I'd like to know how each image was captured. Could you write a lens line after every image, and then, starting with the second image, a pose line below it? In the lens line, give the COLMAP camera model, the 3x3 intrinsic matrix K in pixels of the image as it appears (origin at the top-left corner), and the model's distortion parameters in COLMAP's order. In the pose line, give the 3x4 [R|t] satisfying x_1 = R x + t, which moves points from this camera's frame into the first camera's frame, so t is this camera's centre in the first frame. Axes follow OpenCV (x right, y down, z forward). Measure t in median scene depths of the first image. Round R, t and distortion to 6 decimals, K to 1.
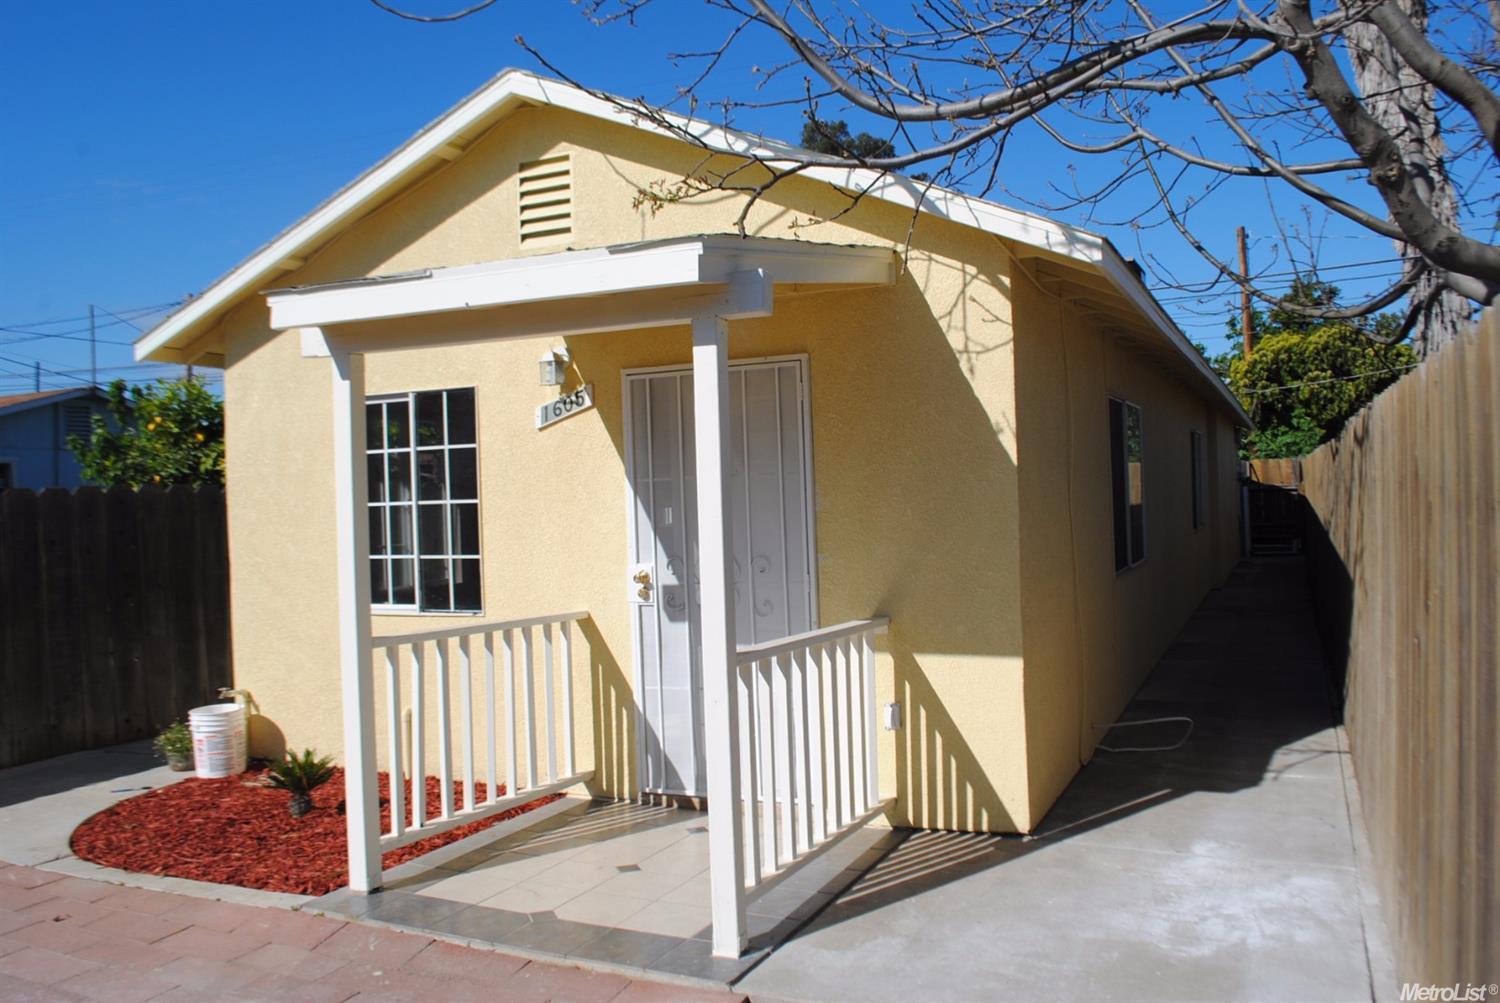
lens RADIAL K [[1217.3, 0, 758.9], [0, 1217.3, 480.4], [0, 0, 1]] dist [-0.008256, 0.000841]
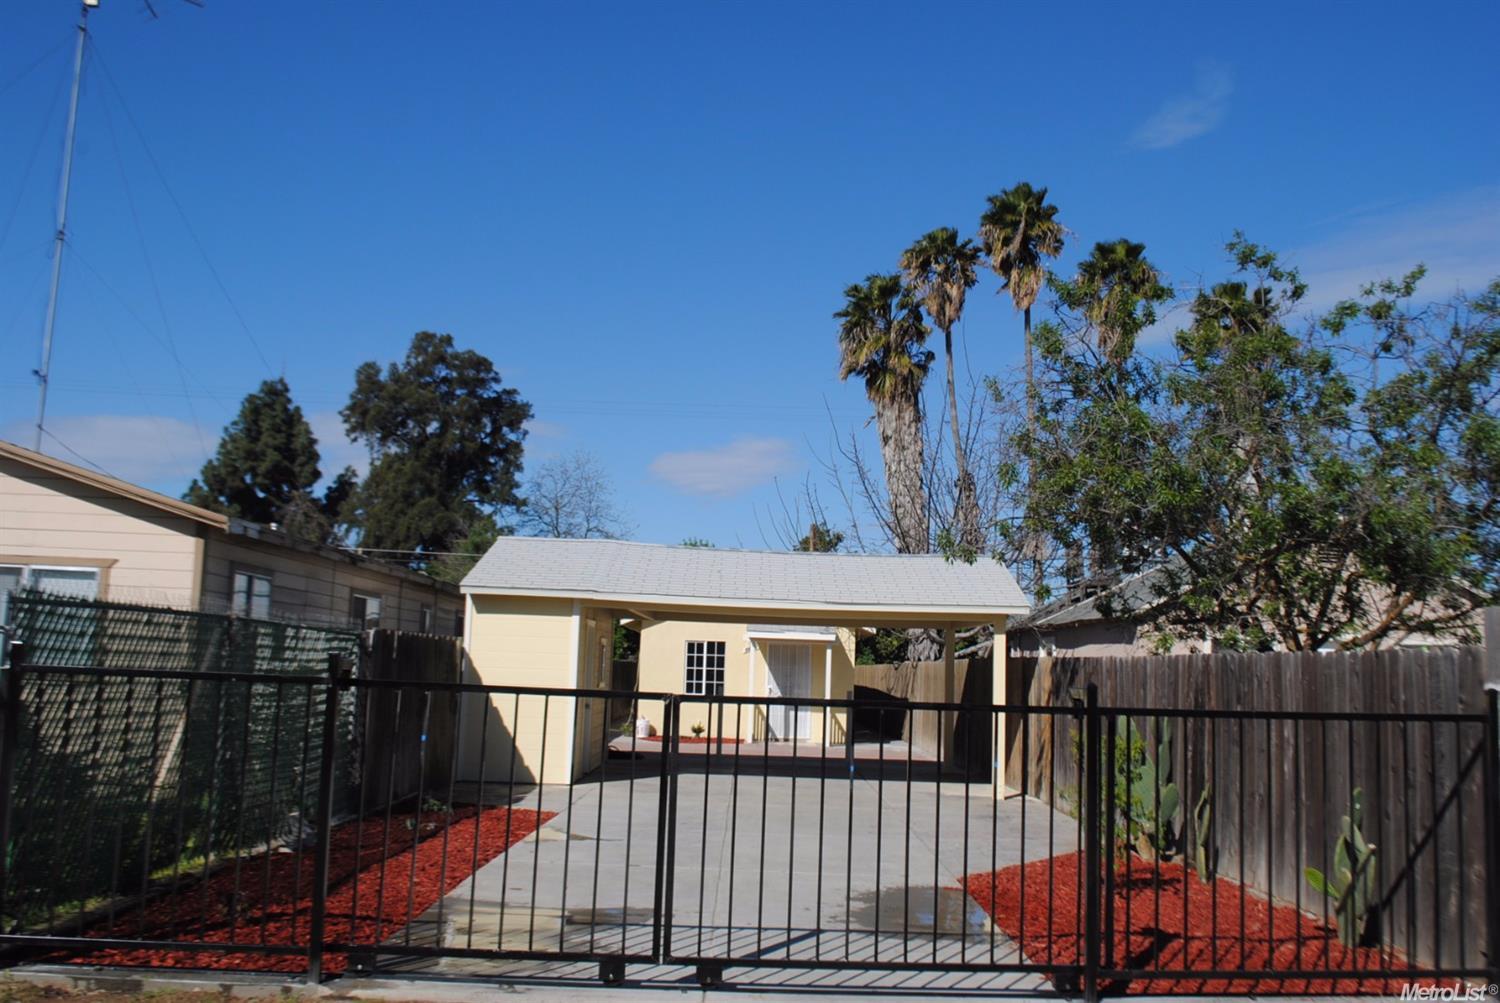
lens RADIAL K [[1344.7, 0, 743.1], [0, 1344.7, 385.5], [0, 0, 1]] dist [-0.089702, 0.000883]
pose [[0.919125, 0.130665, 0.371668, -2.091111], [-0.052668, 0.975682, -0.212768, 0.044424], [-0.390431, 0.175985, 0.903655, -3.492388]]
